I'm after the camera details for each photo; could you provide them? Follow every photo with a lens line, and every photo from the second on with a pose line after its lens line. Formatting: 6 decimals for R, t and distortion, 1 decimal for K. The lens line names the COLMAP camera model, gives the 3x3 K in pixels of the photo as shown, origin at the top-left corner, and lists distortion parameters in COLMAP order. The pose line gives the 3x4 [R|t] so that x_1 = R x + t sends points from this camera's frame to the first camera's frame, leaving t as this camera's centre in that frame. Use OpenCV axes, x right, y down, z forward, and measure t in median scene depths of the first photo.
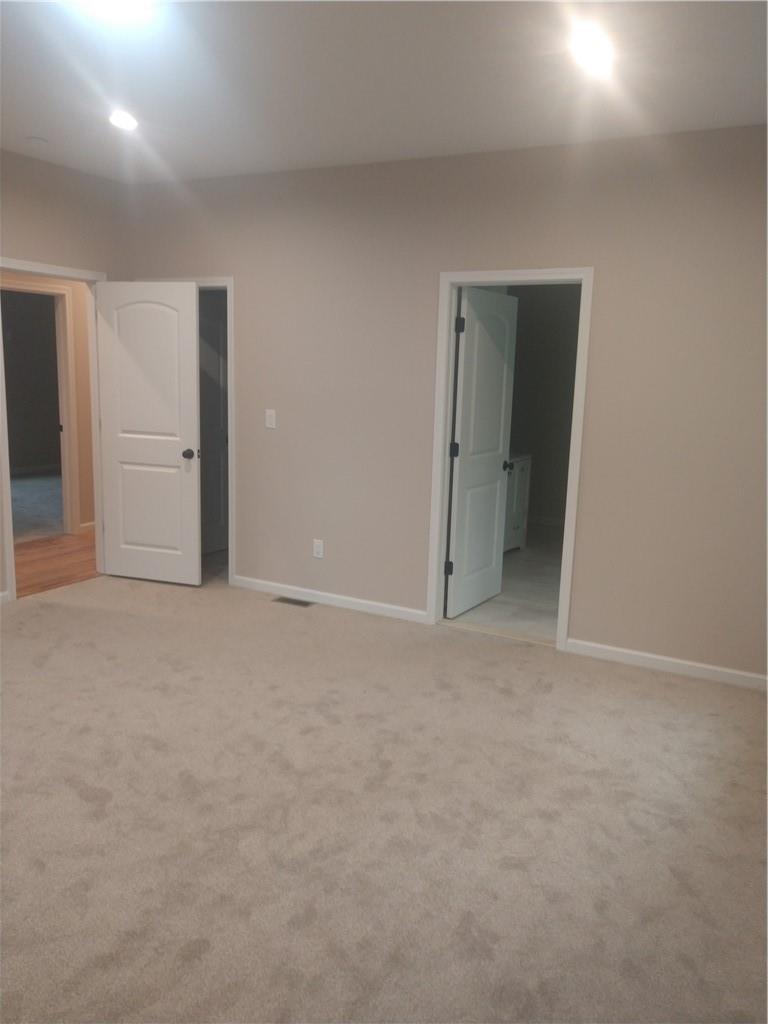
lens RADIAL K [[800.3, 0, 384.0], [0, 800.3, 512.0], [0, 0, 1]] dist [0.012813, 0.010242]
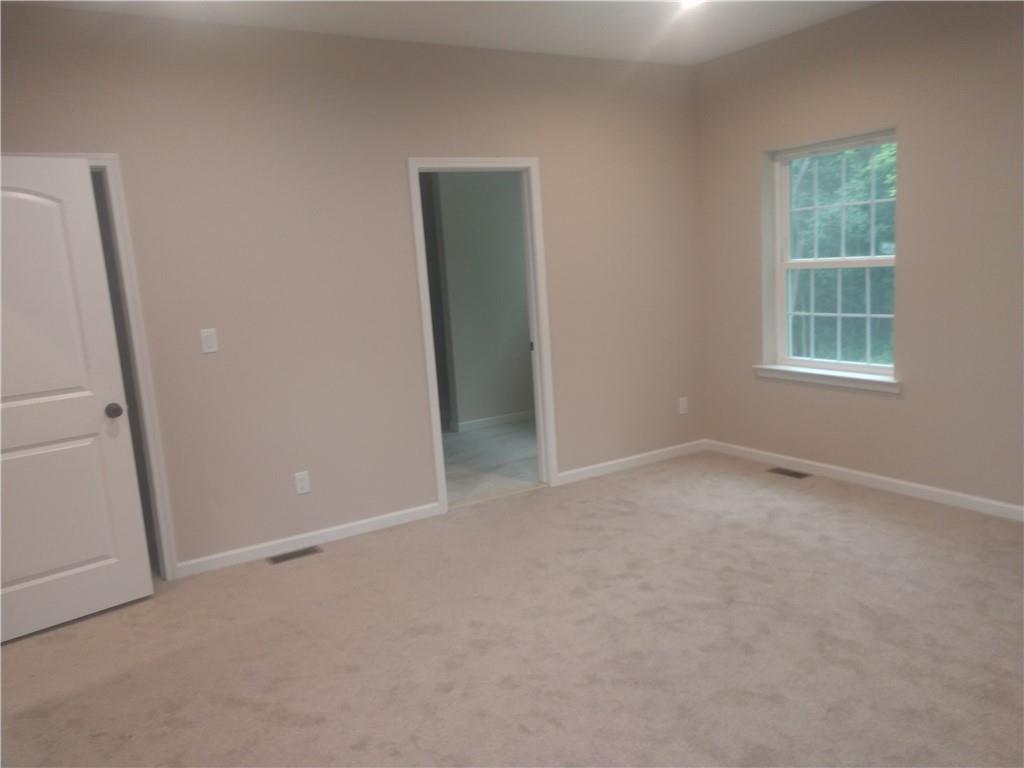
lens RADIAL K [[800.3, 0, 506.1], [0, 800.3, 385.3], [0, 0, 1]] dist [0.012813, 0.010242]
pose [[0.503727, -0.201891, 0.839940, -0.769020], [0.236549, 0.967381, 0.090661, -0.091061], [-0.830845, 0.153019, 0.535053, 0.424852]]
